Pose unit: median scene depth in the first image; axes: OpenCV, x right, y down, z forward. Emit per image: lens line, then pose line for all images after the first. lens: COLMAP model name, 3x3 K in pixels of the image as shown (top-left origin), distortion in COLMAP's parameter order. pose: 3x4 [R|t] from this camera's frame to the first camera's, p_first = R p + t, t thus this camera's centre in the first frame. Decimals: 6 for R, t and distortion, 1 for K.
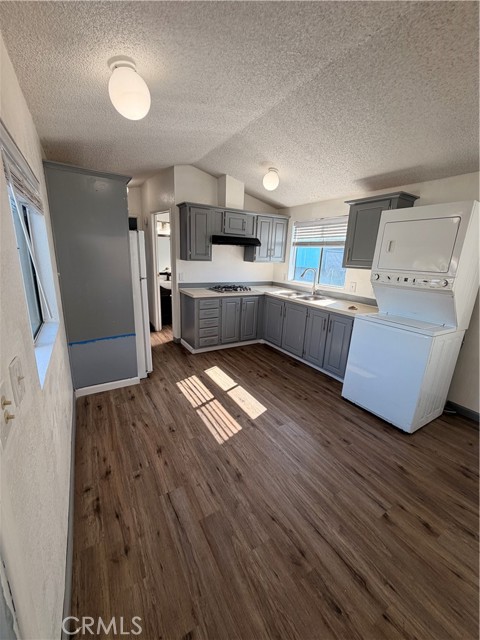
lens RADIAL K [[255.1, 0, 239.4], [0, 255.1, 319.1], [0, 0, 1]] dist [-0.001200, 0.000025]
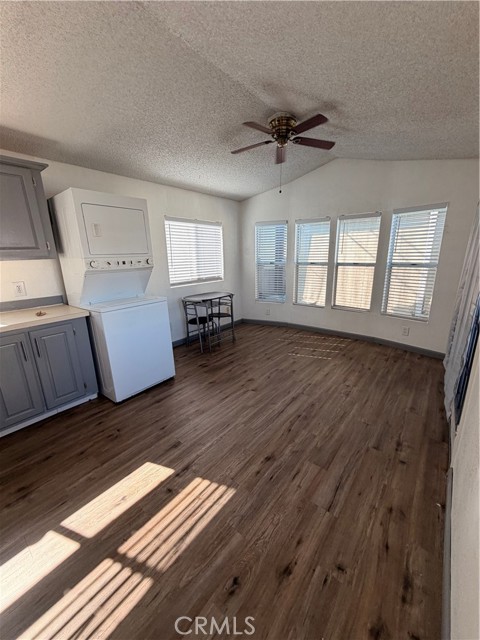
lens RADIAL K [[255.1, 0, 240.1], [0, 255.1, 318.6], [0, 0, 1]] dist [-0.001200, 0.000025]
pose [[-0.347899, -0.267040, 0.898697, -0.504918], [0.235285, 0.903031, 0.359411, -0.193174], [-0.907528, 0.336488, -0.251333, 0.815543]]
